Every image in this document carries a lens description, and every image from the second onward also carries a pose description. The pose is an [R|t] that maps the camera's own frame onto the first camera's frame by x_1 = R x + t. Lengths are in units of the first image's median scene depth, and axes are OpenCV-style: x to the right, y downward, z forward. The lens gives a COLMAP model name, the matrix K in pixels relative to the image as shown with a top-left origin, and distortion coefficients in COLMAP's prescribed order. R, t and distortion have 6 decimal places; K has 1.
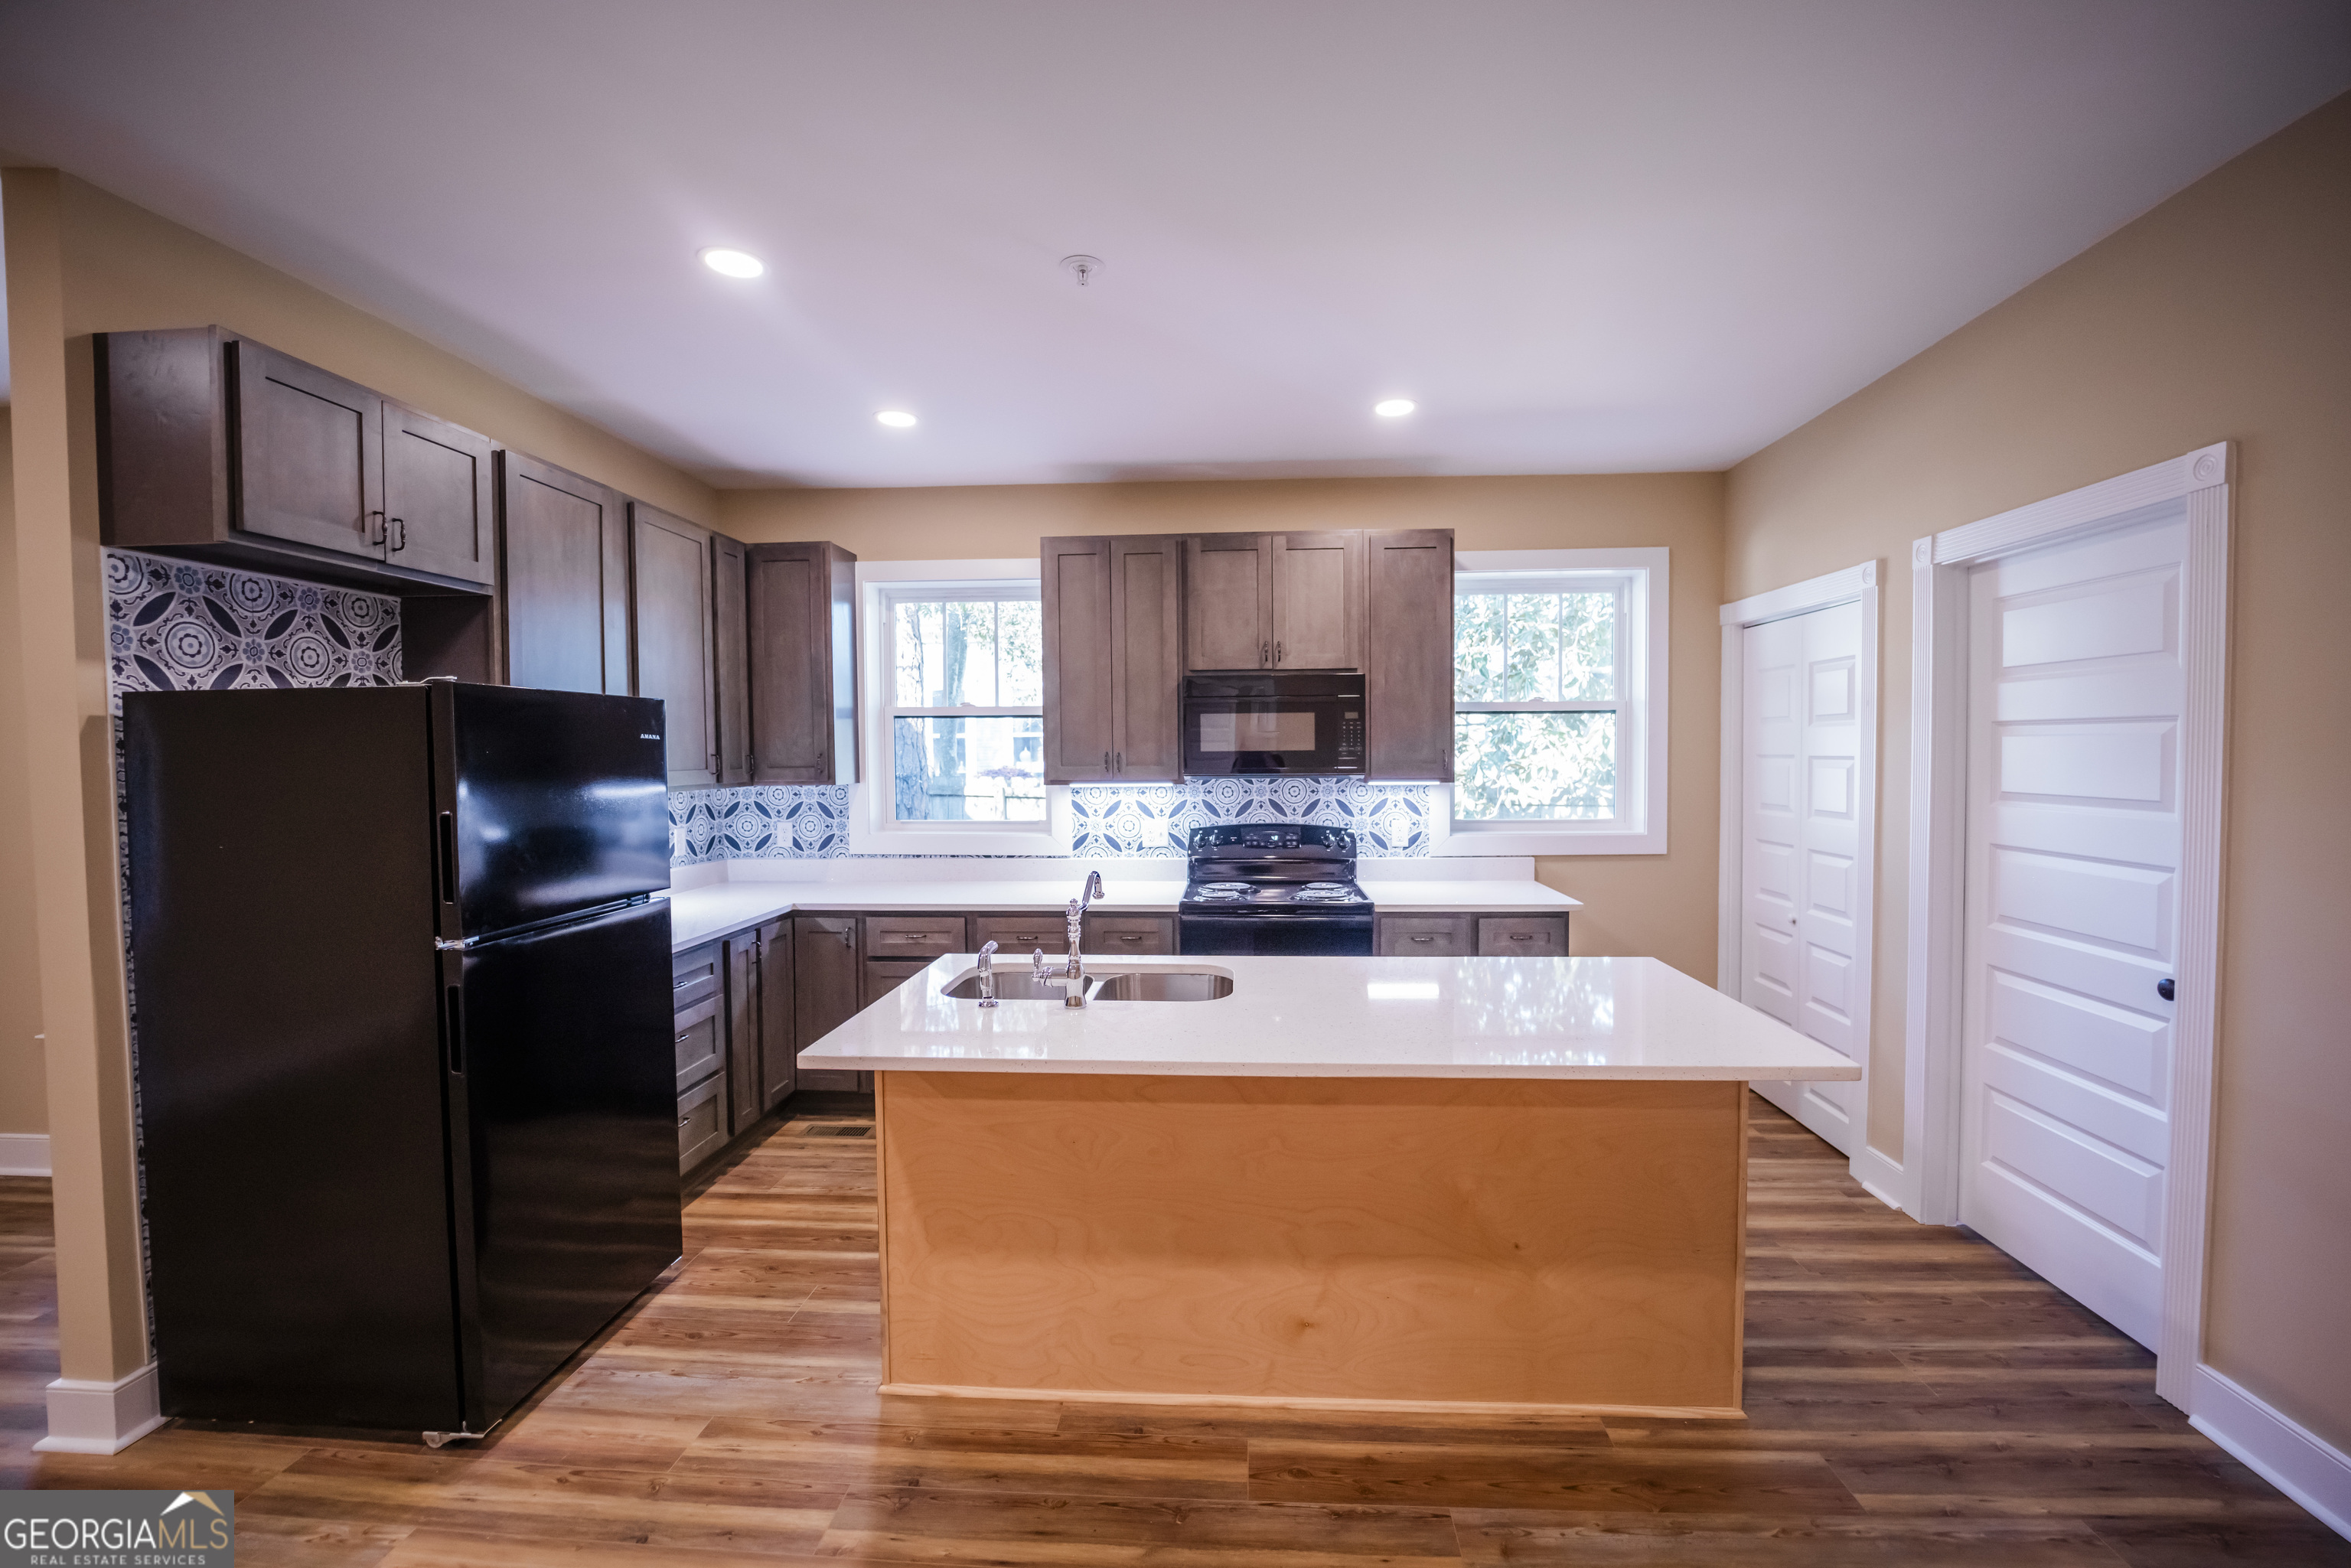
lens RADIAL K [[951.9, 0, 1194.2], [0, 951.9, 786.9], [0, 0, 1]] dist [-0.023353, 0.000488]
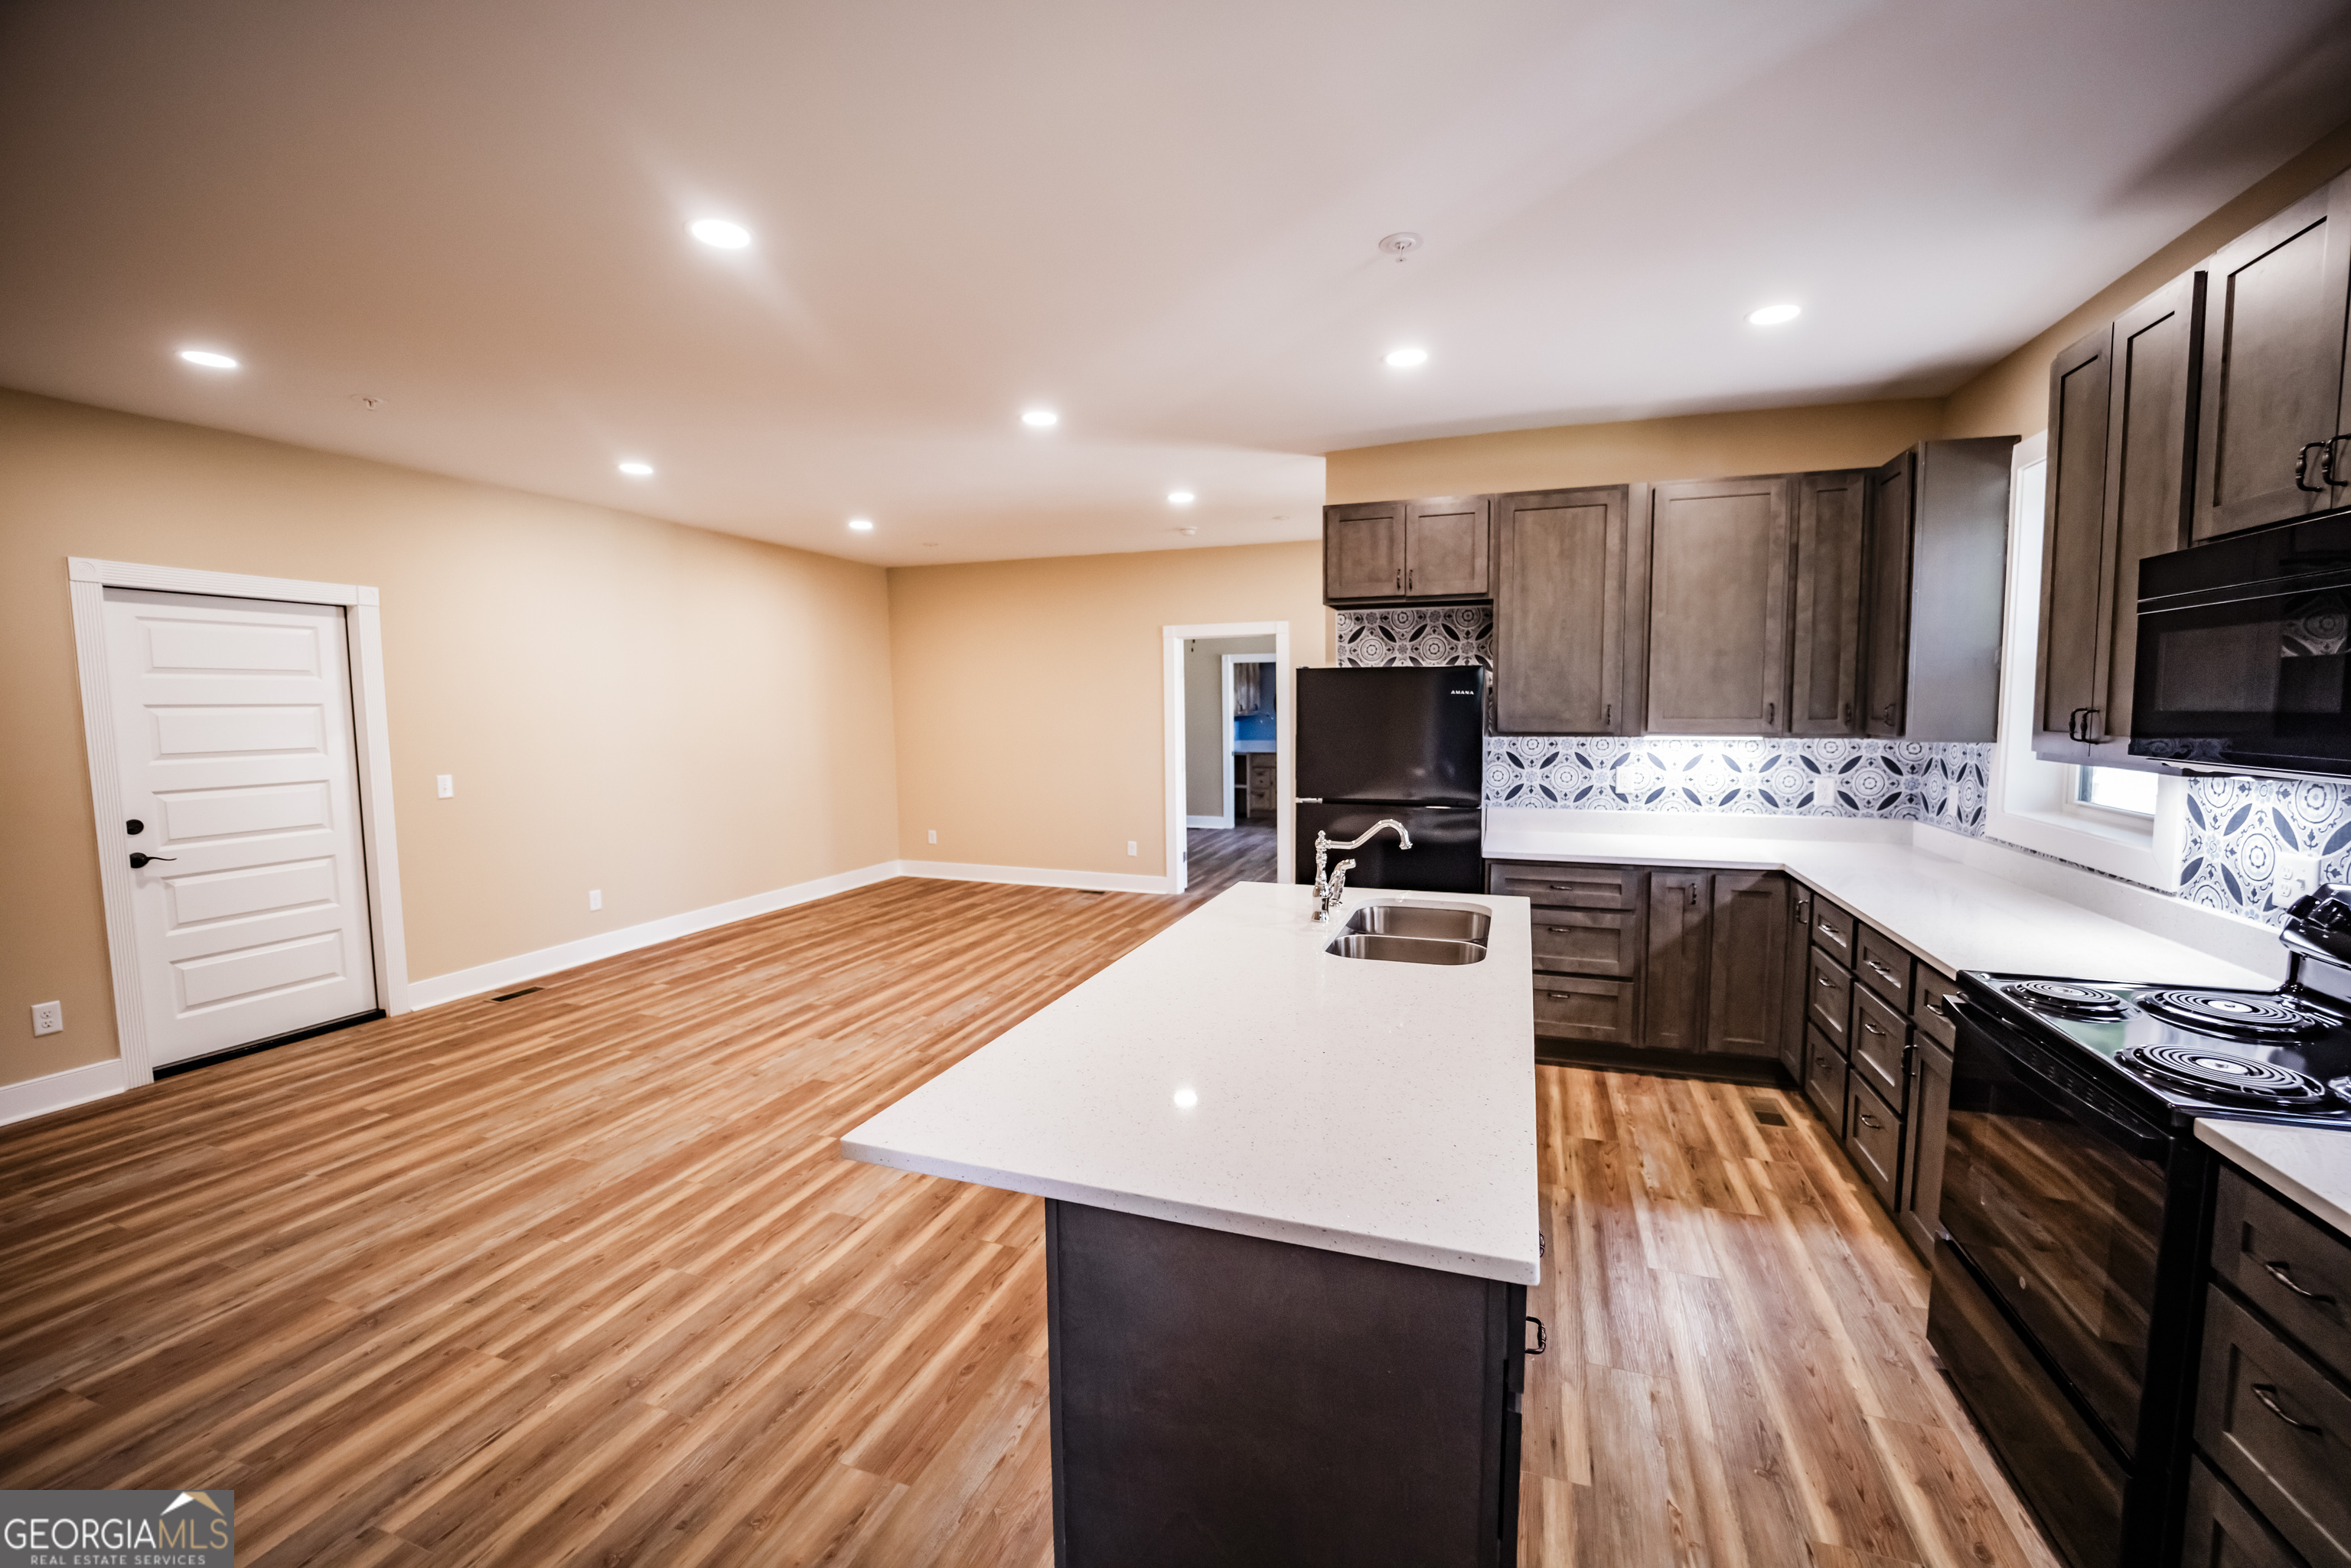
lens RADIAL K [[951.9, 0, 1186.9], [0, 951.9, 779.2], [0, 0, 1]] dist [-0.023353, 0.000488]
pose [[-0.278063, 0.088848, -0.956445, 0.741024], [-0.026931, 0.994601, 0.100222, -0.044651], [0.960185, 0.053626, -0.274169, 0.805615]]
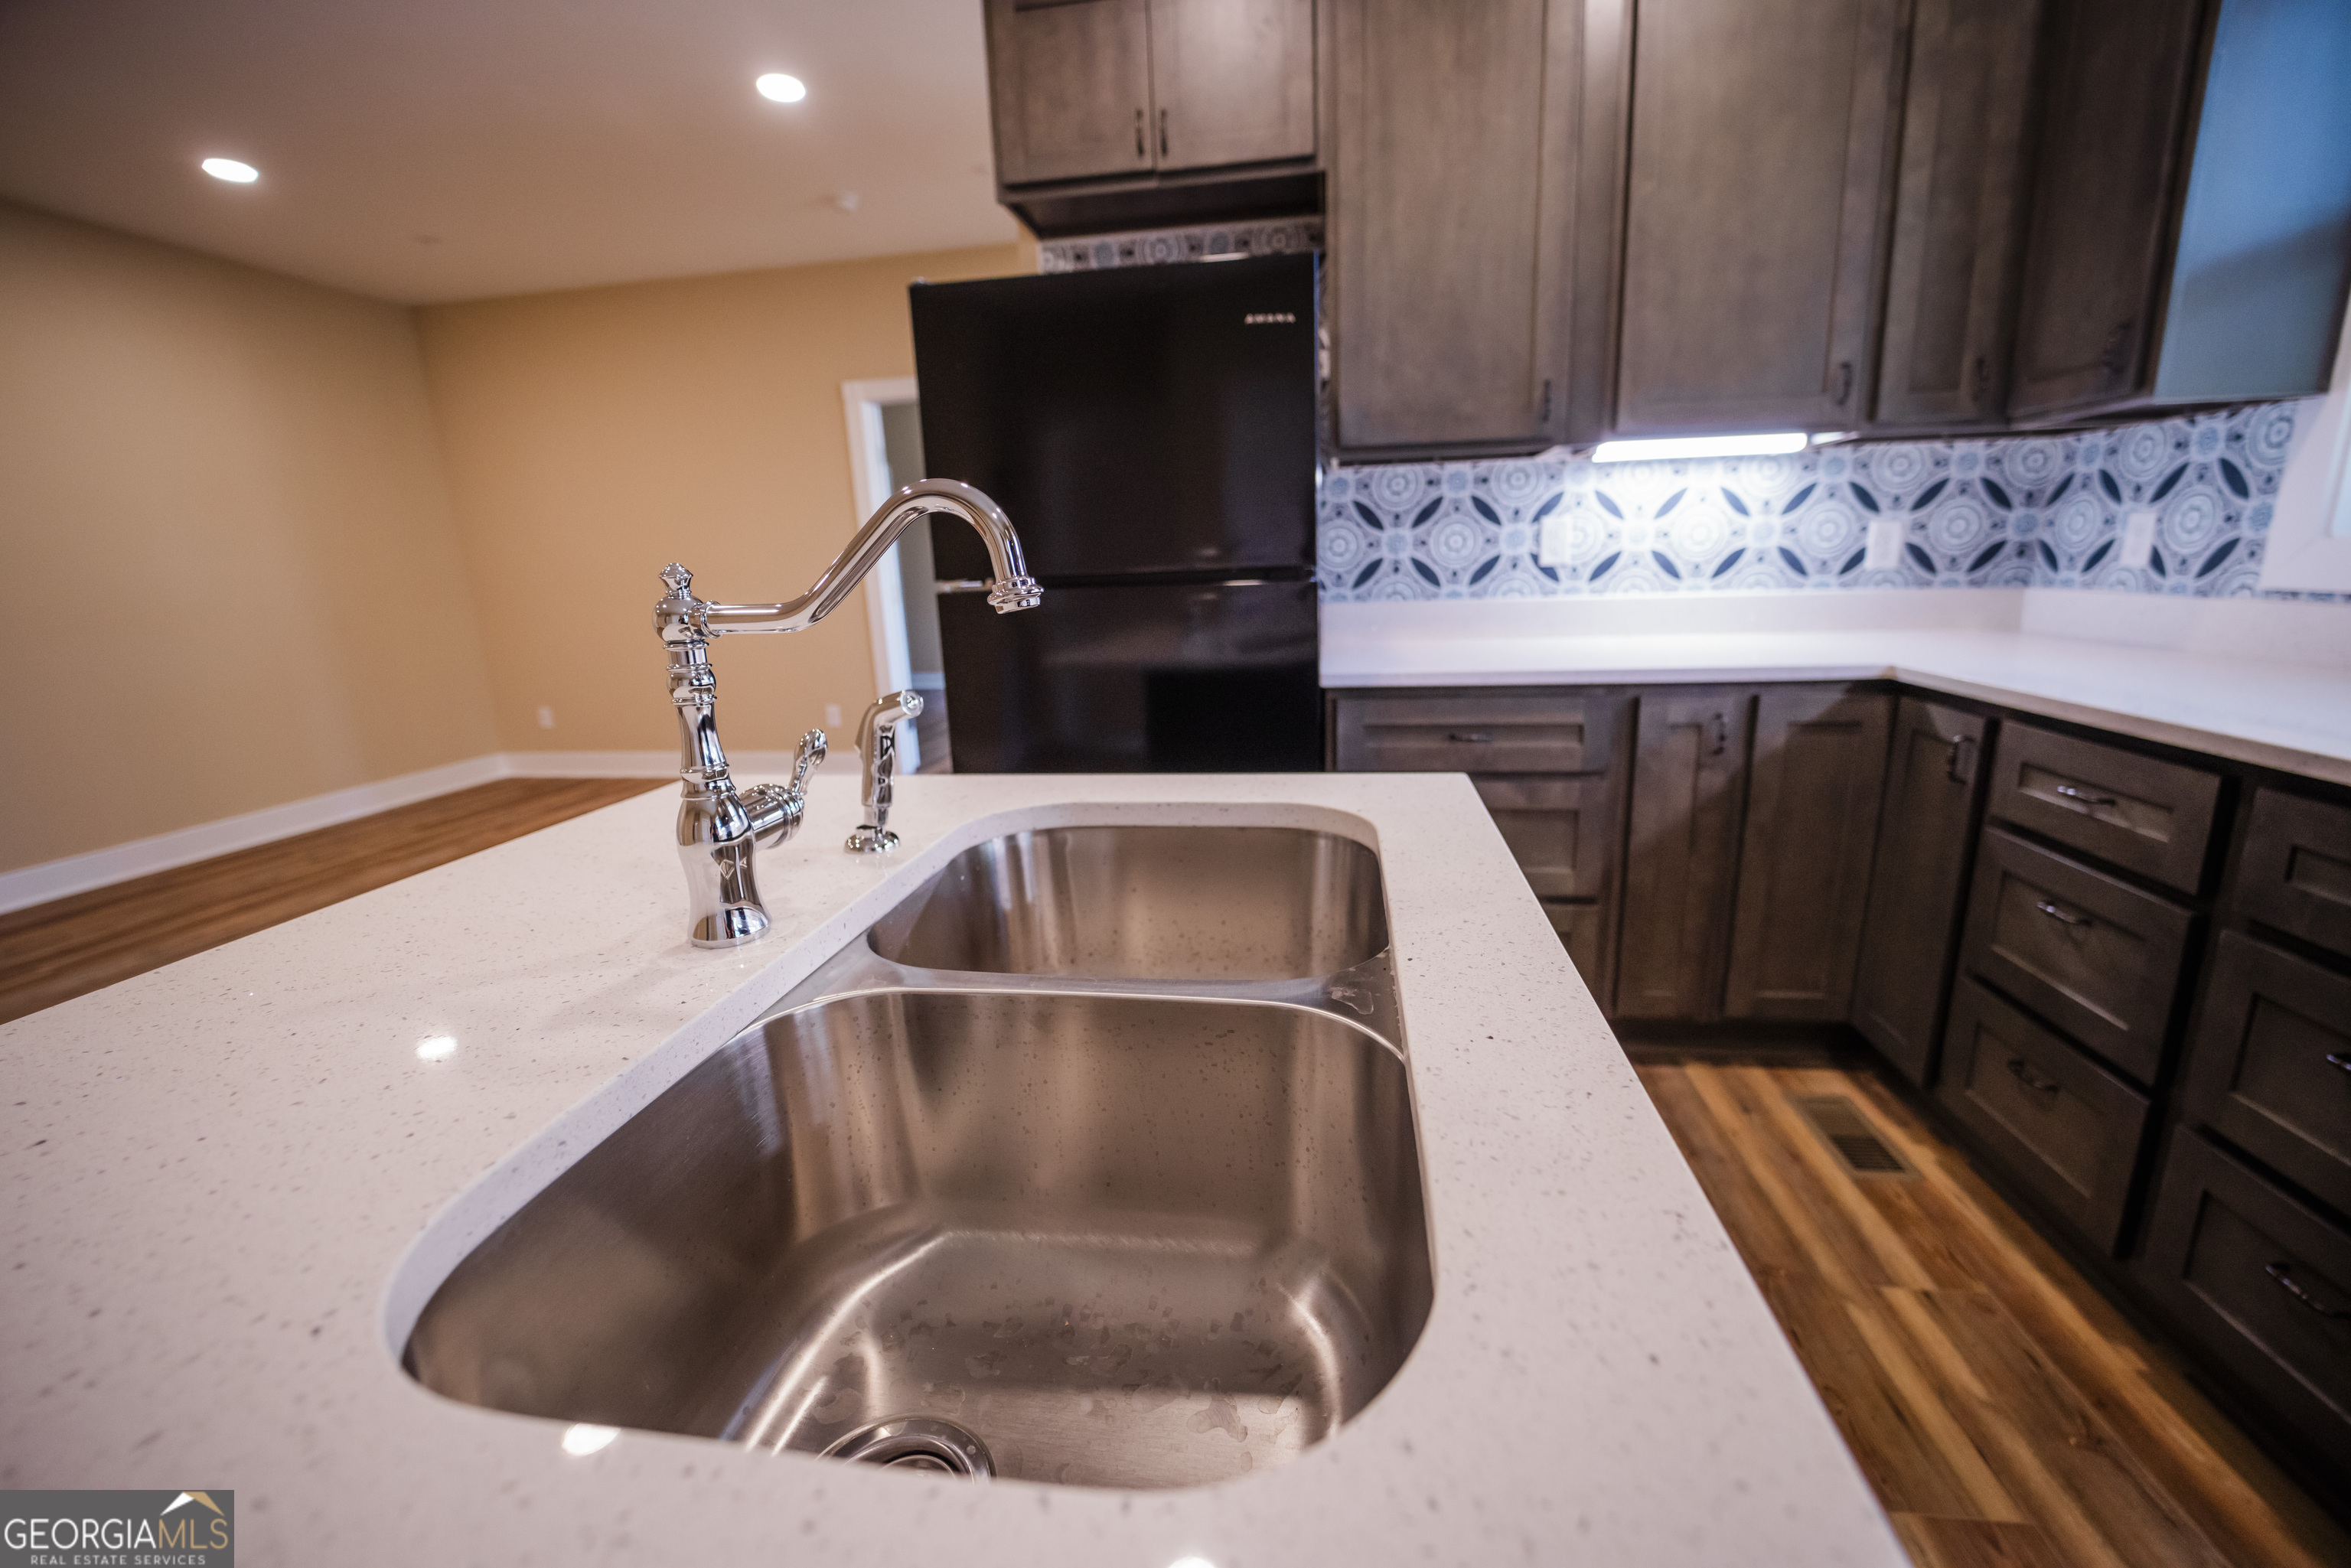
lens RADIAL K [[951.9, 0, 1188.9], [0, 951.9, 786.1], [0, 0, 1]] dist [-0.023353, 0.000488]
pose [[-0.095078, 0.245022, -0.964844, 0.101633], [-0.000077, 0.969233, 0.246144, 0.077162], [0.995470, 0.023477, -0.092134, 0.814387]]
